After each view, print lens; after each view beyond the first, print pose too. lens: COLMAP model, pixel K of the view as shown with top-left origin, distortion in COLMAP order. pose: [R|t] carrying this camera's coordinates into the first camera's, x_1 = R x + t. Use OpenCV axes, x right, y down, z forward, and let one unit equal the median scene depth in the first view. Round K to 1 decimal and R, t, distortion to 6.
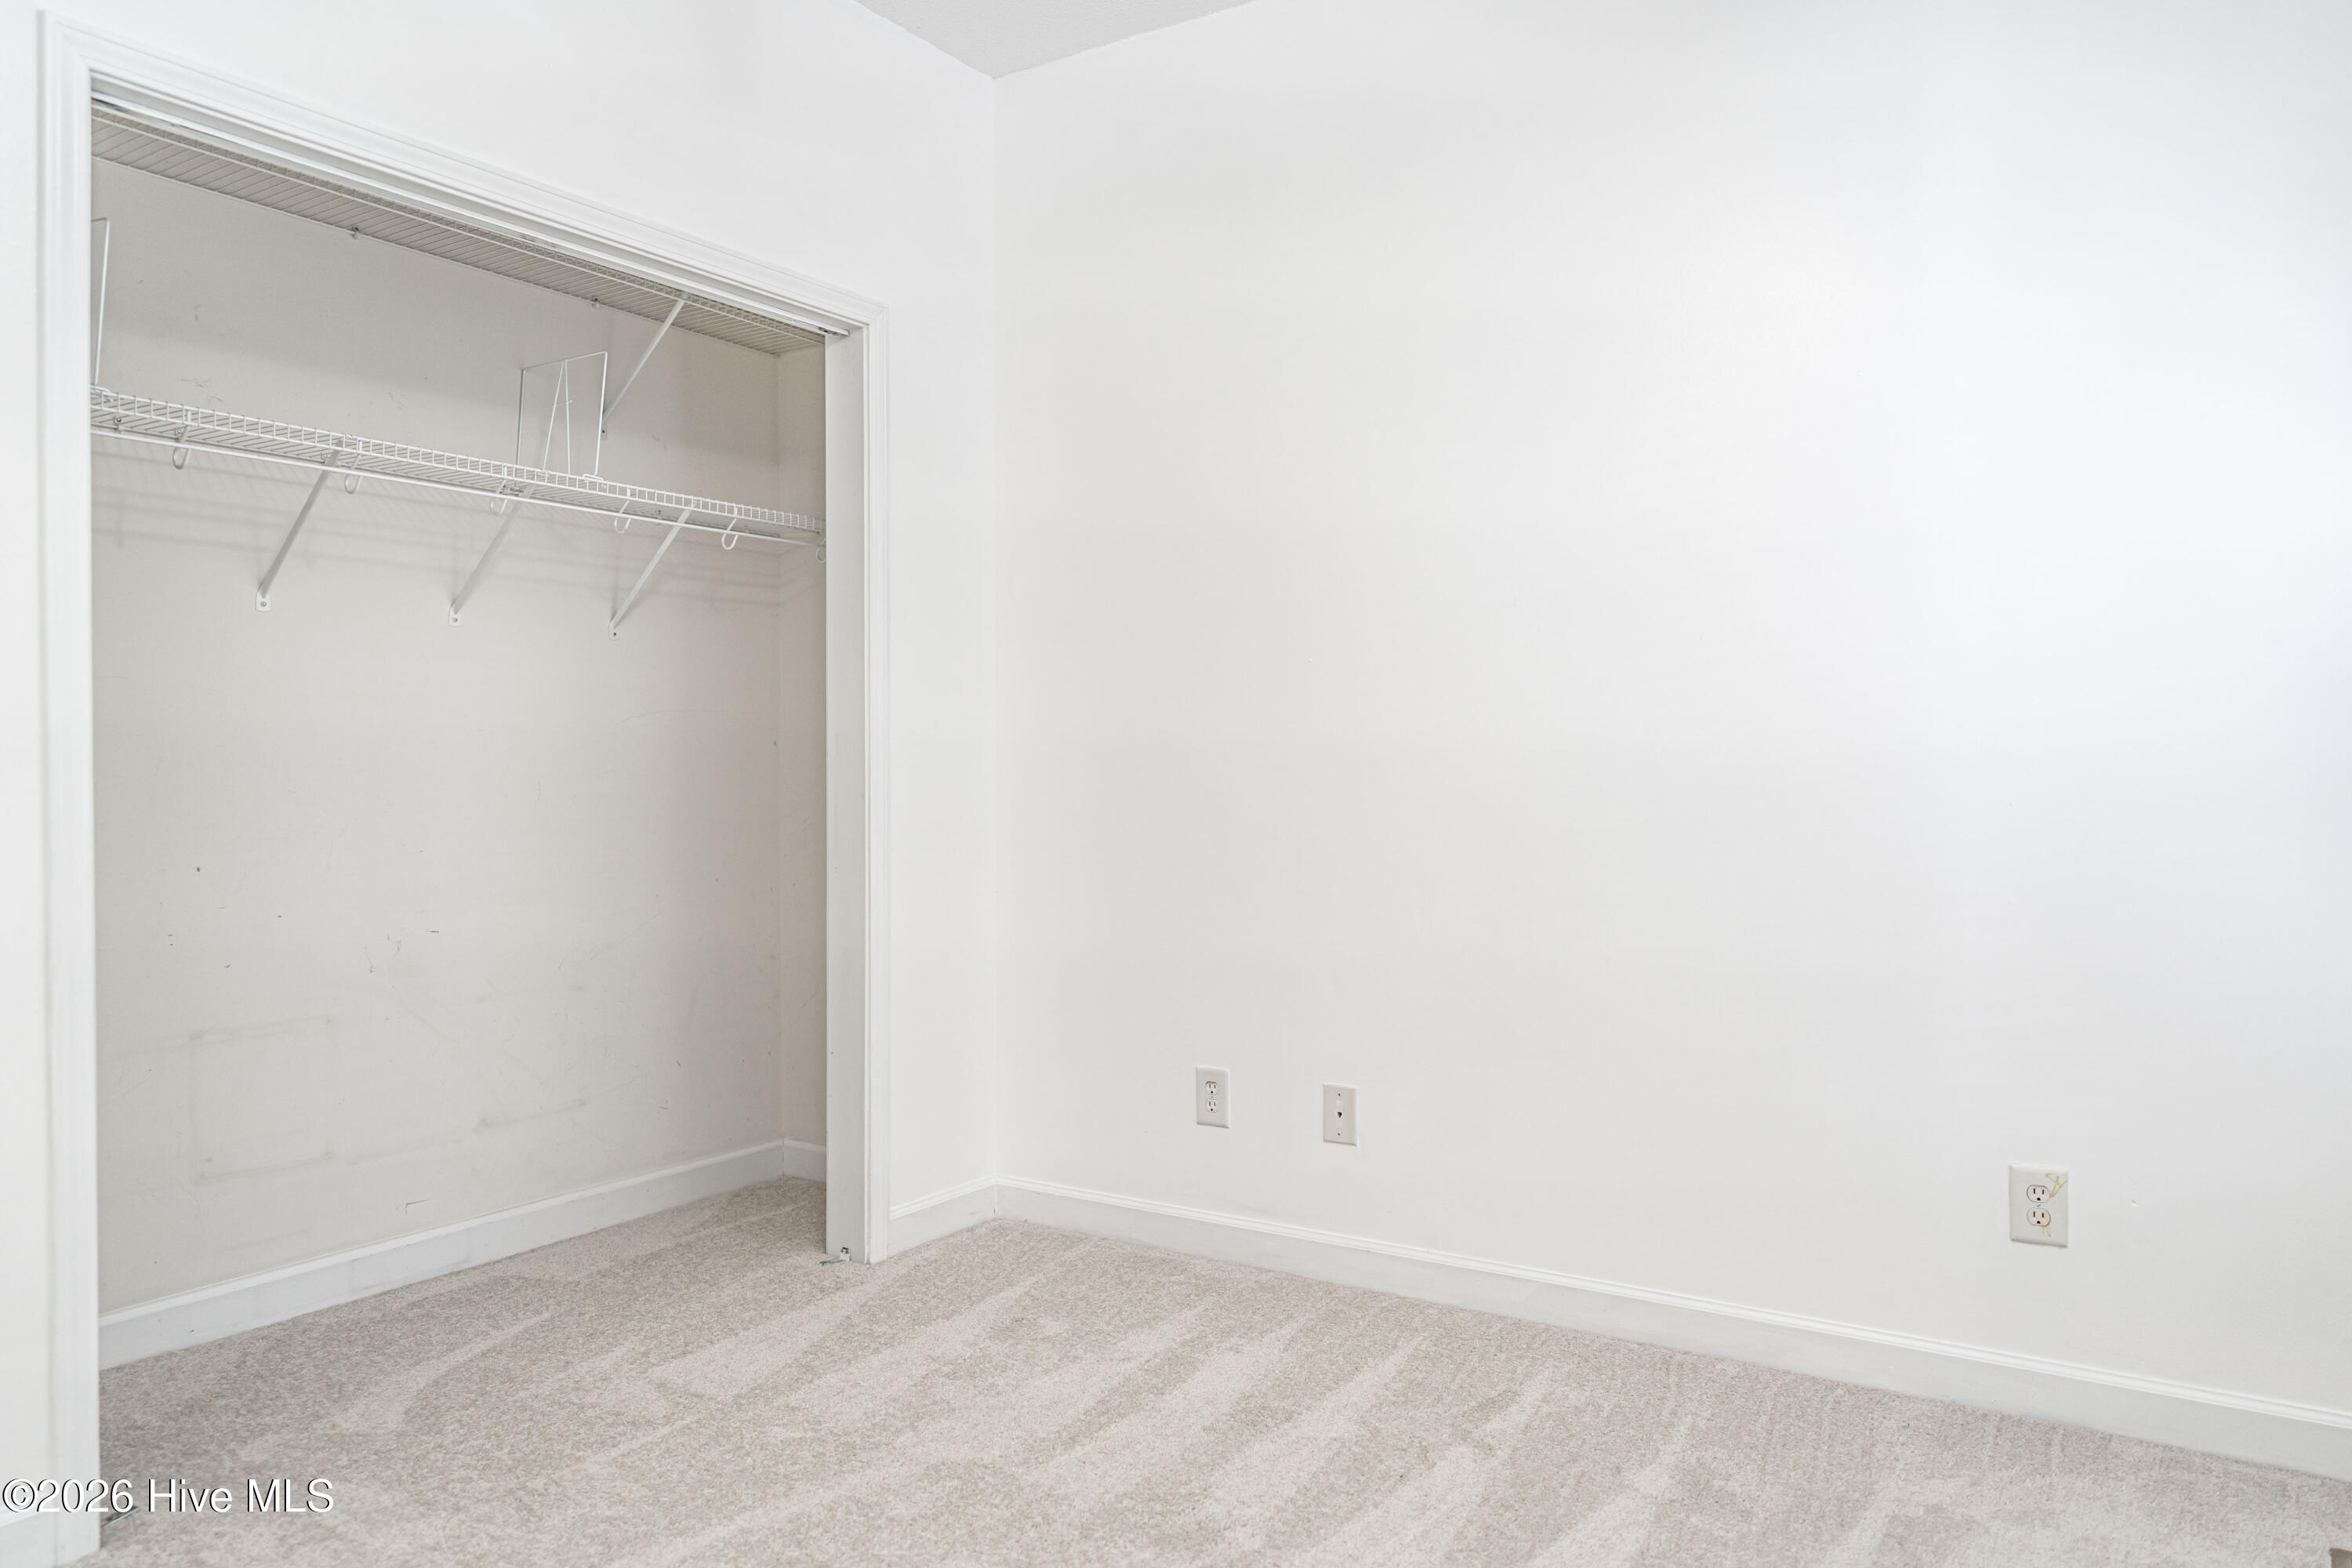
lens RADIAL K [[1583.2, 0, 1210.0], [0, 1583.2, 776.4], [0, 0, 1]] dist [-0.000125, 0.005226]
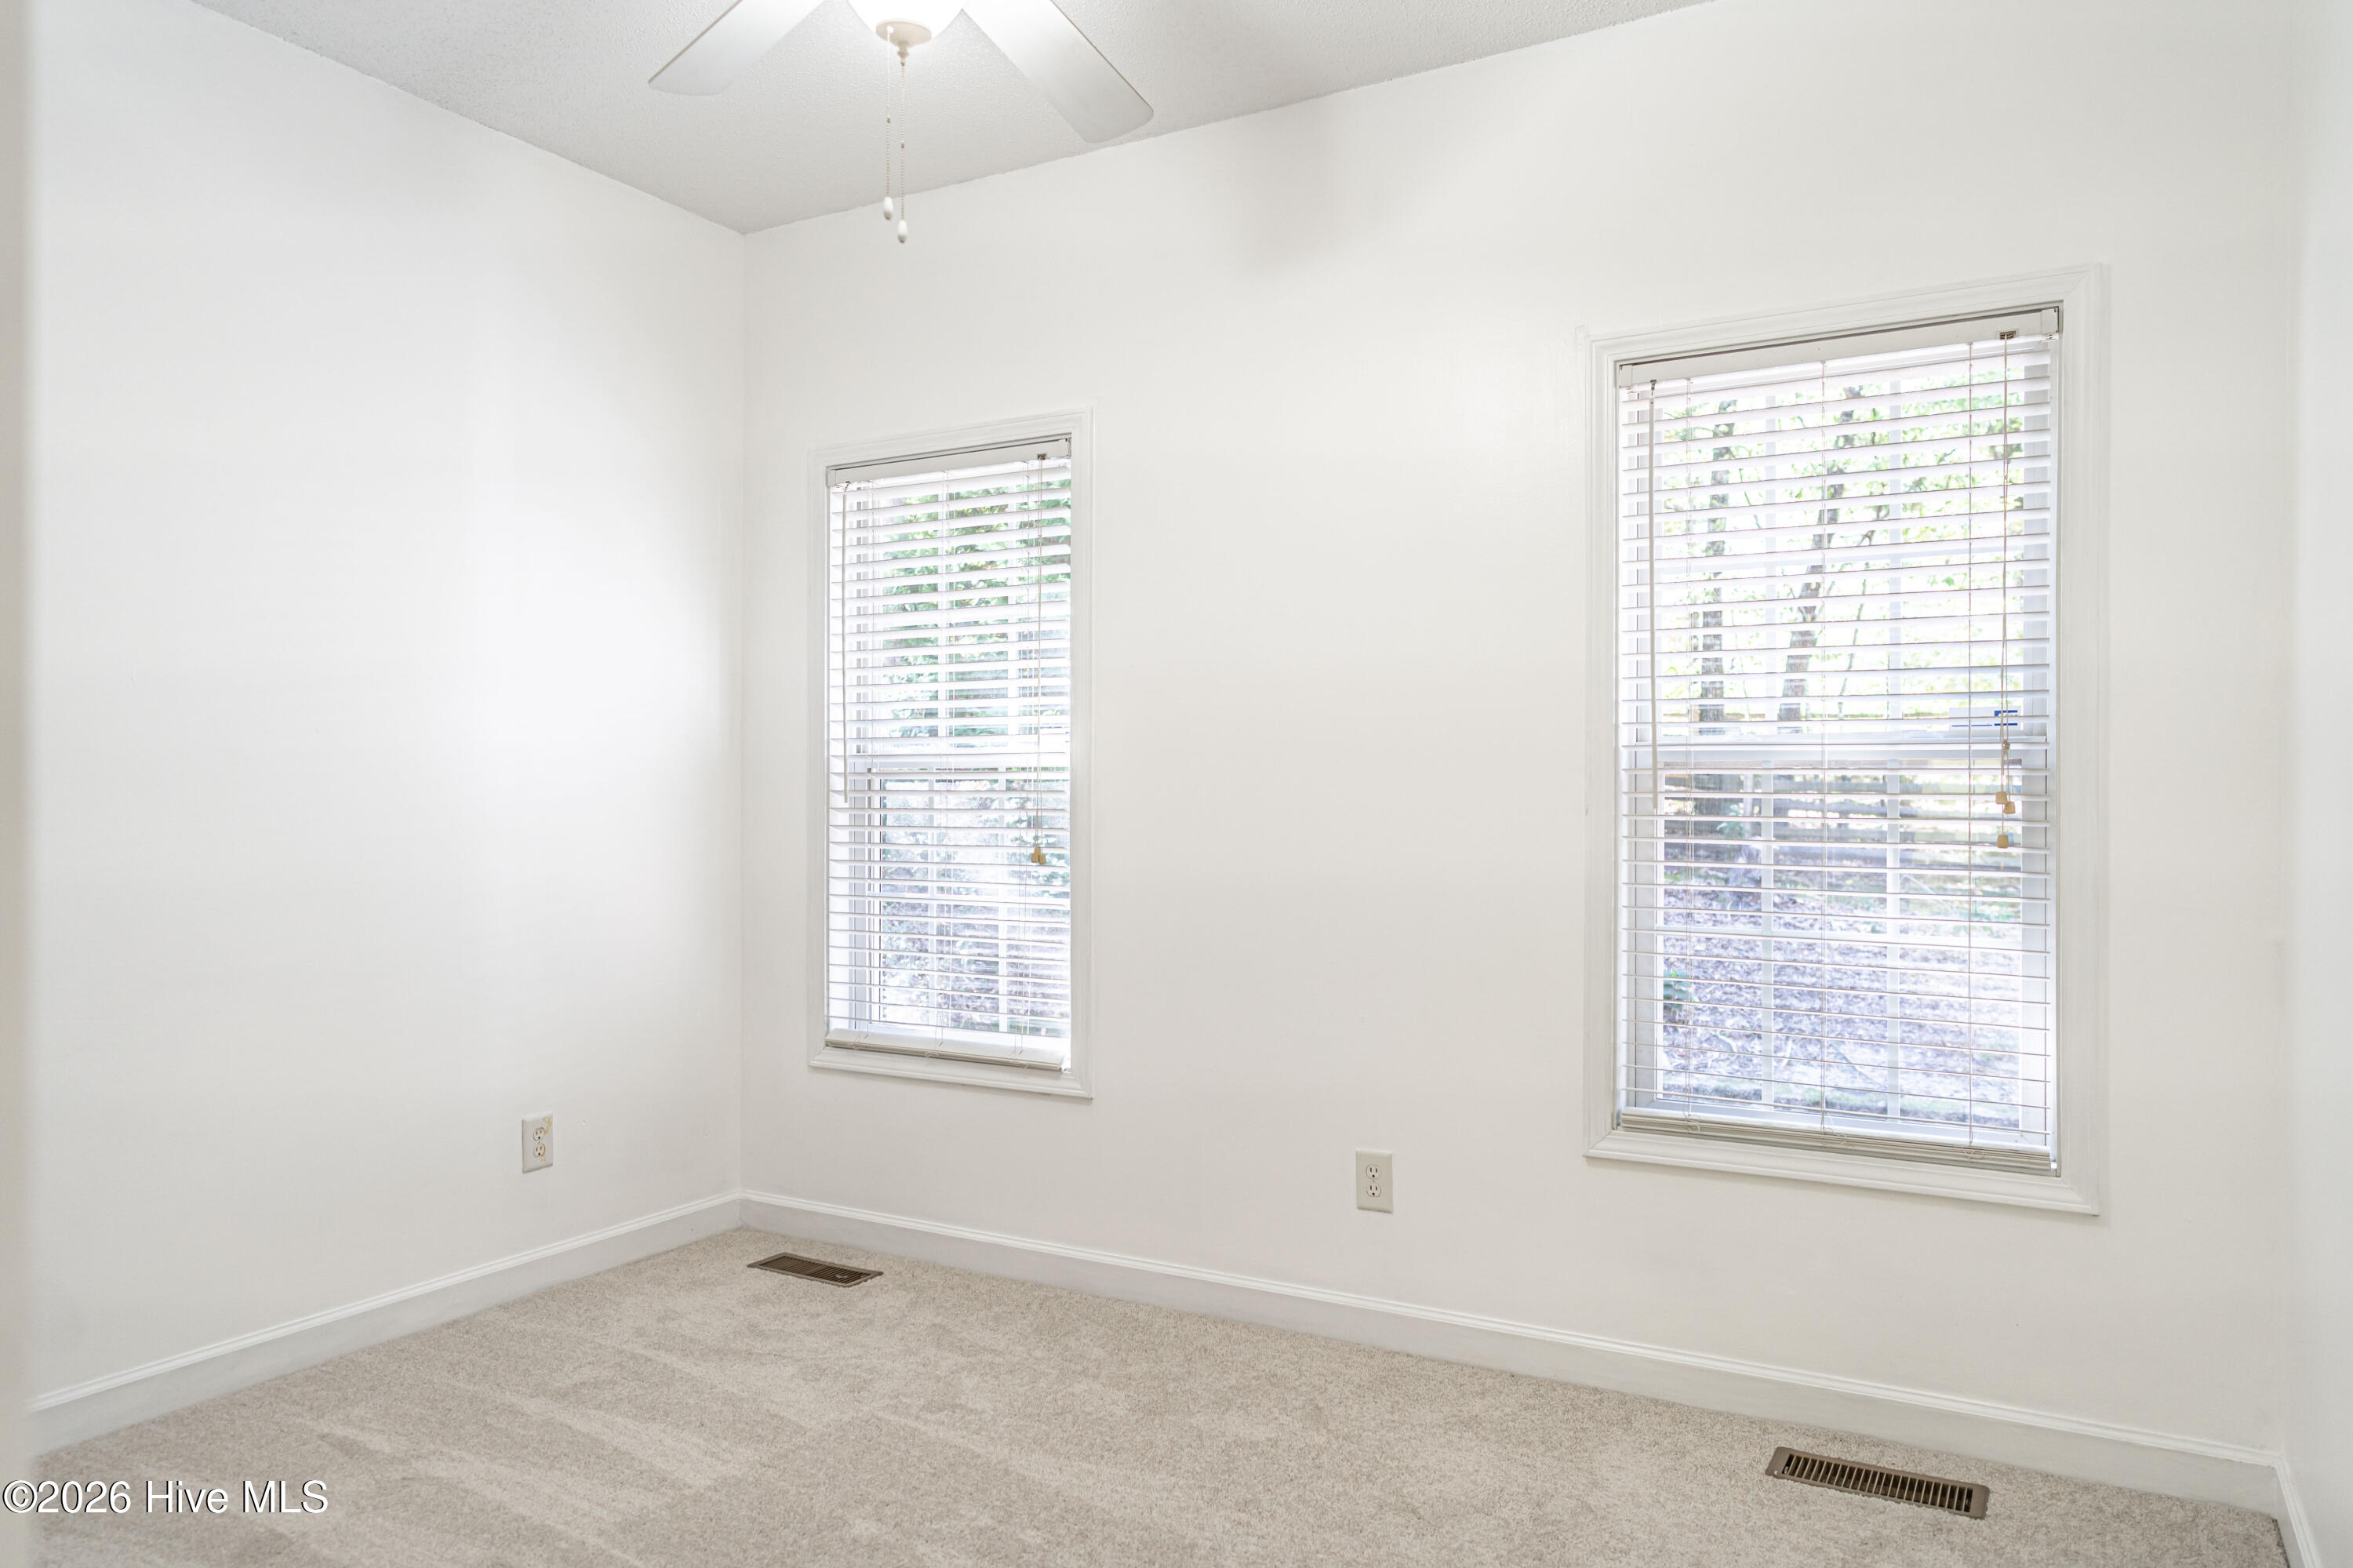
lens RADIAL K [[1583.9, 0, 1167.5], [0, 1583.9, 780.8], [0, 0, 1]] dist [-0.000125, 0.005226]
pose [[-0.048961, 0.005412, 0.998786, -0.927930], [-0.006662, 0.999961, -0.005745, -0.049078], [-0.998778, -0.006935, -0.048923, 0.508115]]
